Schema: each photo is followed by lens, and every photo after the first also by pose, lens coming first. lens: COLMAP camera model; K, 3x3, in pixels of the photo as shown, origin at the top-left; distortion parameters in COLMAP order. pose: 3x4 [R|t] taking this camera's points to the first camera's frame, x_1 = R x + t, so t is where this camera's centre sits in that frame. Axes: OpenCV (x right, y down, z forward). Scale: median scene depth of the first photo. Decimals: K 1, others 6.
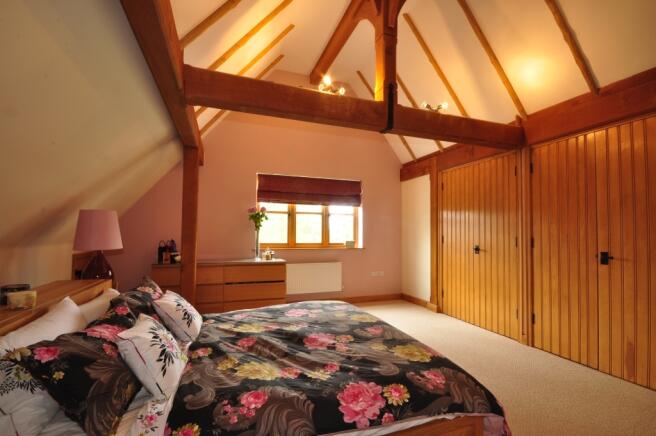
lens RADIAL K [[287.3, 0, 327.3], [0, 287.3, 222.4], [0, 0, 1]] dist [0.004375, -0.000609]
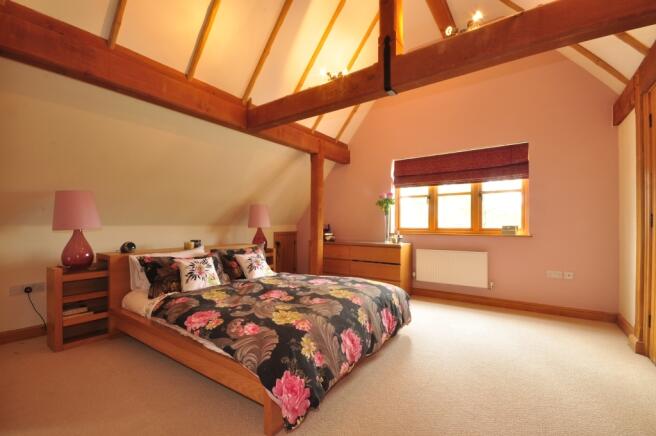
lens RADIAL K [[287.3, 0, 327.4], [0, 287.3, 227.6], [0, 0, 1]] dist [0.004375, -0.000609]
pose [[0.567444, 0.001211, -0.823411, 0.513340], [0.038149, 0.998886, 0.027760, 0.035712], [0.822528, -0.047164, 0.566766, 0.209775]]
